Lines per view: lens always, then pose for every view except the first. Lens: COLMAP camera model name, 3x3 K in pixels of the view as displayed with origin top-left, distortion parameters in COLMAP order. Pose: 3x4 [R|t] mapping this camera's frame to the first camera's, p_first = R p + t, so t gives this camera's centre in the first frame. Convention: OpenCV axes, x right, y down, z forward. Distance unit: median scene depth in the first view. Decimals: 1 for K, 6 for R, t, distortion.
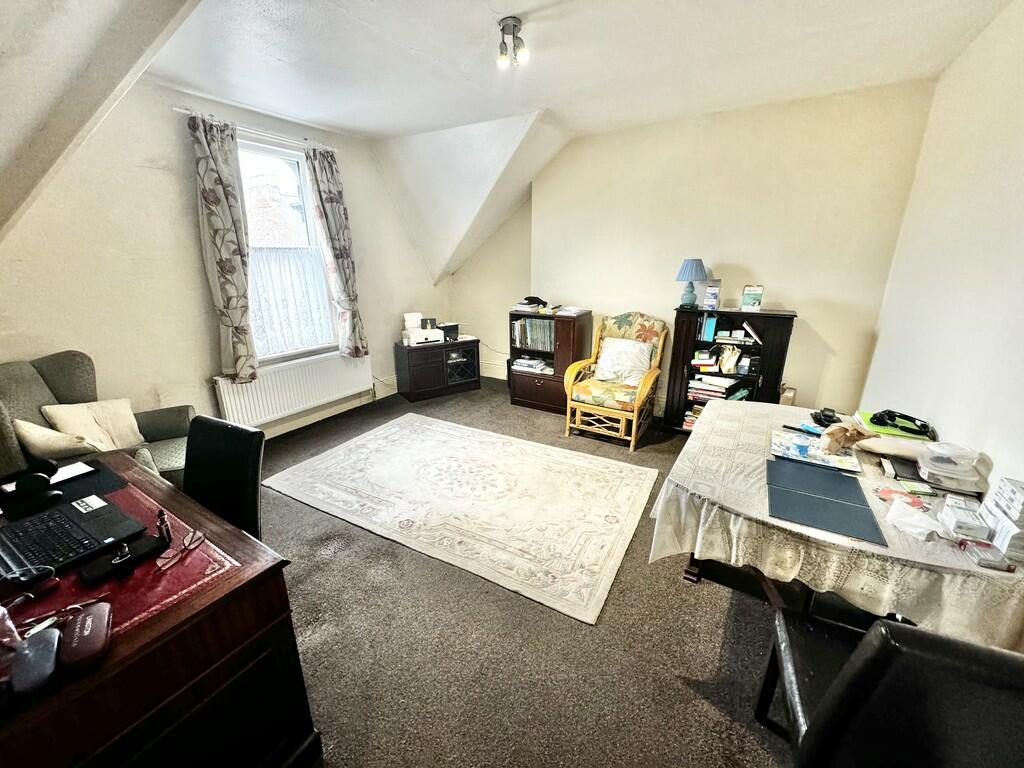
lens RADIAL K [[409.9, 0, 511.0], [0, 409.9, 384.6], [0, 0, 1]] dist [0.000394, -0.000184]
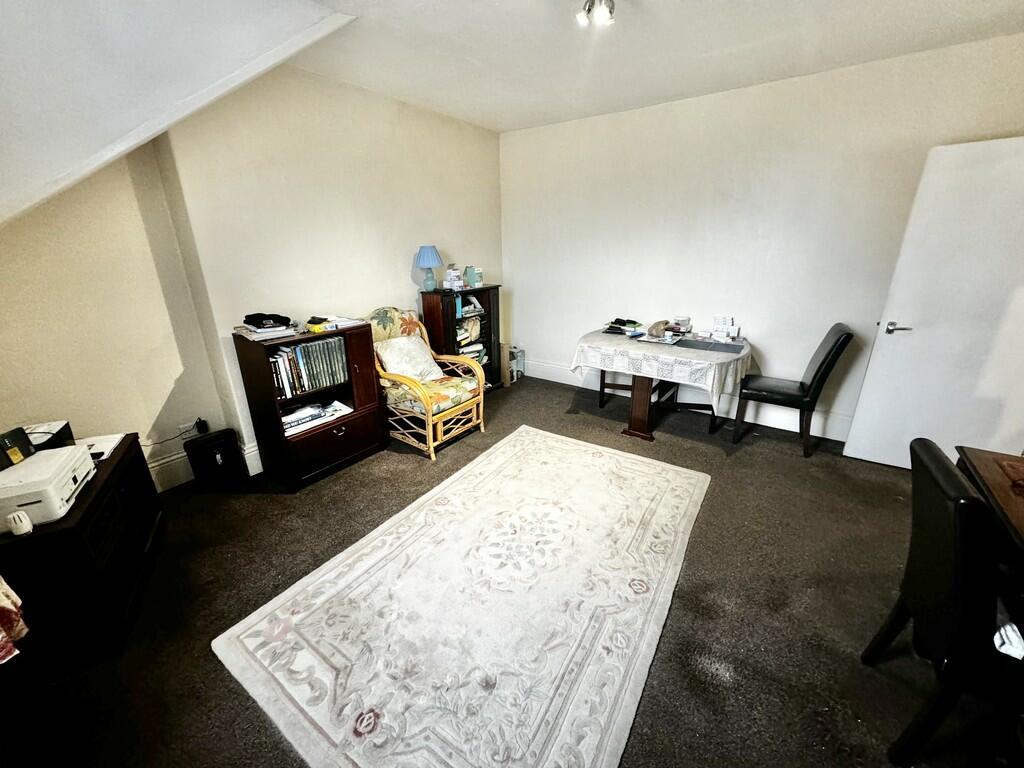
lens RADIAL K [[409.9, 0, 510.9], [0, 409.9, 384.0], [0, 0, 1]] dist [0.000394, -0.000184]
pose [[0.064448, -0.322913, 0.944232, -0.639253], [0.309523, 0.906003, 0.288713, -0.222830], [-0.948706, 0.273654, 0.158338, 0.728013]]
